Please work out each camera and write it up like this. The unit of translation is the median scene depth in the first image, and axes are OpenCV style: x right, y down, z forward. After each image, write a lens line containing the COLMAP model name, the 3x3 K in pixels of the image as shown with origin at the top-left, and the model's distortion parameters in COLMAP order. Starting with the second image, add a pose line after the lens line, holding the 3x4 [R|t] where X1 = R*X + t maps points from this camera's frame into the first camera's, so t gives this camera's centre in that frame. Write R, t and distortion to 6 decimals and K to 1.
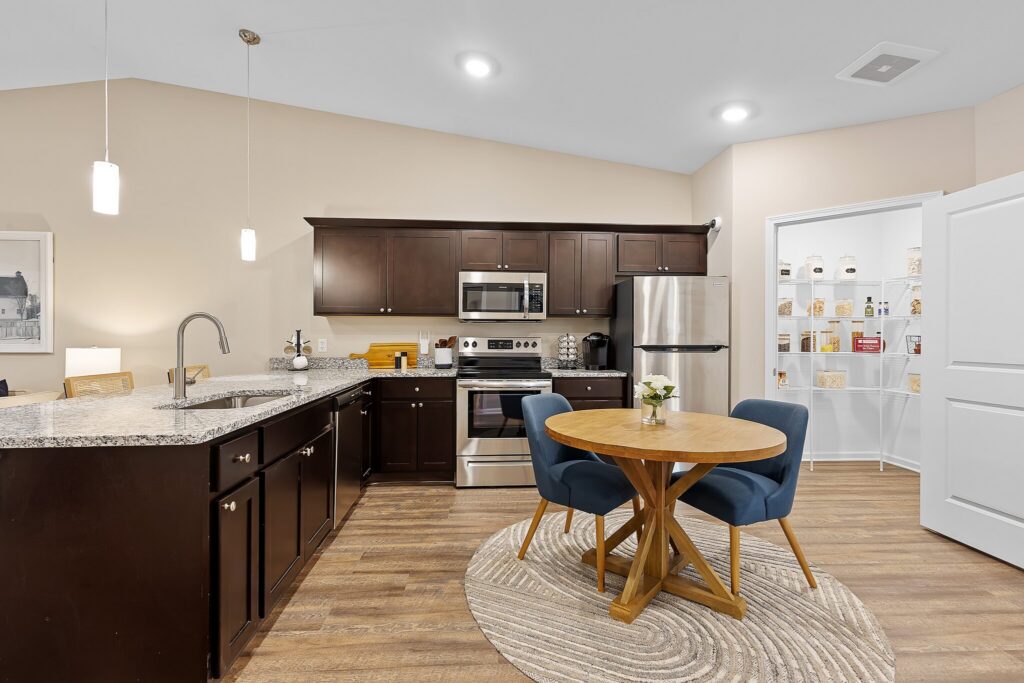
lens RADIAL K [[459.5, 0, 515.5], [0, 459.5, 338.2], [0, 0, 1]] dist [0.000959, 0.000224]
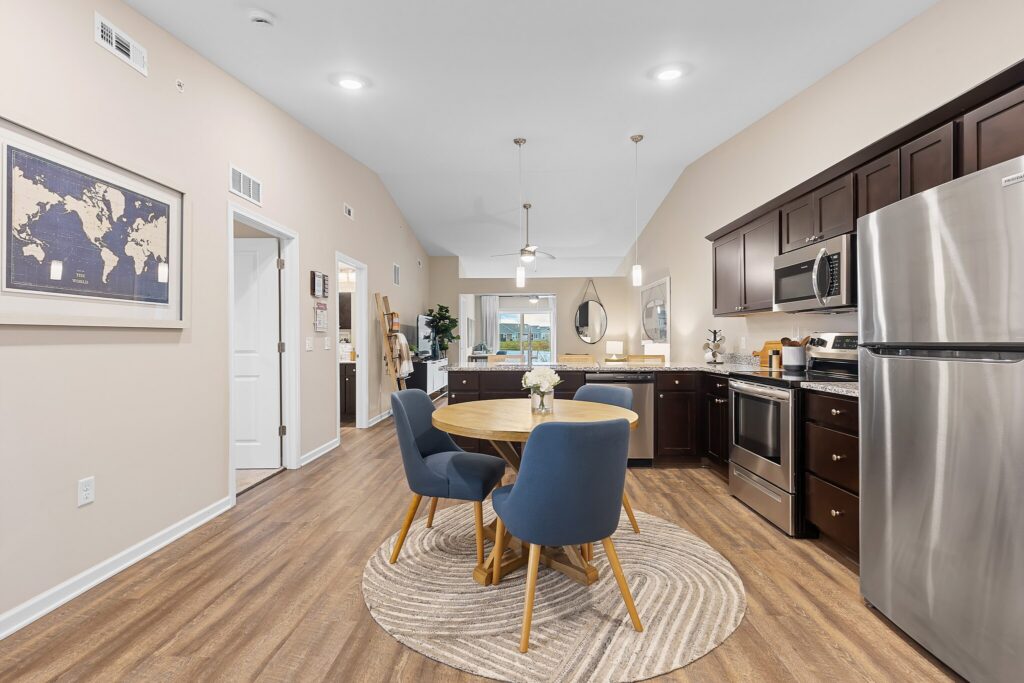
lens RADIAL K [[478.8, 0, 512.0], [0, 478.8, 341.5], [0, 0, 1]] dist [-0.000038, 0.000015]
pose [[-0.105850, -0.001131, -0.994381, 0.813111], [0.002128, 0.999997, -0.001364, 0.013007], [0.994380, -0.002261, -0.105847, 0.598436]]
